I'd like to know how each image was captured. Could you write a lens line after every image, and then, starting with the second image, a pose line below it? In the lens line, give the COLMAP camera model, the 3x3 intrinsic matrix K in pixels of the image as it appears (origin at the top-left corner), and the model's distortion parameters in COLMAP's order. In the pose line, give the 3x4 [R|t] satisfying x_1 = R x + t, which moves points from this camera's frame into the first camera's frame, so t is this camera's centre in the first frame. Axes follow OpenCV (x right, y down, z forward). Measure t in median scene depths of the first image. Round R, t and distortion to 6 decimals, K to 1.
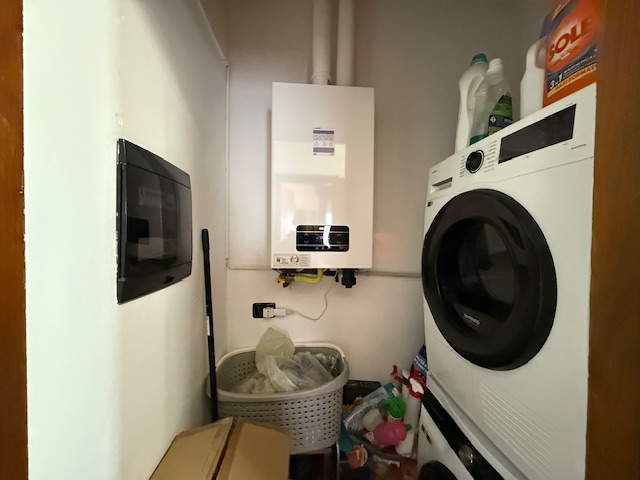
lens RADIAL K [[253.8, 0, 320.8], [0, 253.8, 240.5], [0, 0, 1]] dist [0.000578, -0.000687]
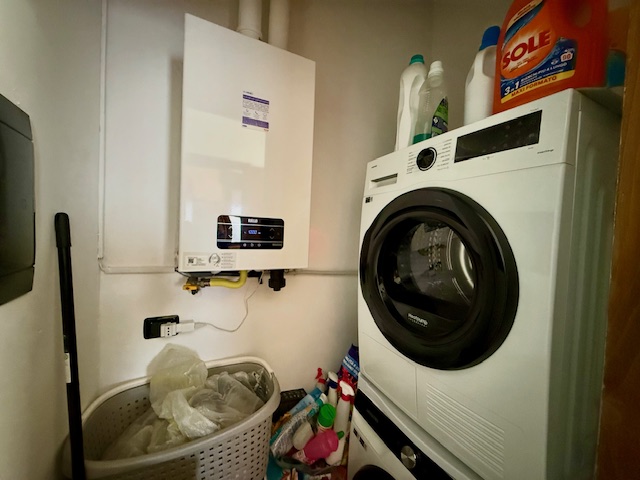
lens RADIAL K [[253.8, 0, 319.9], [0, 253.8, 239.8], [0, 0, 1]] dist [0.000578, -0.000687]
pose [[0.926210, 0.015083, 0.376707, -0.099336], [-0.022655, 0.999620, 0.015678, -0.003680], [-0.376328, -0.023055, 0.926200, 0.177864]]
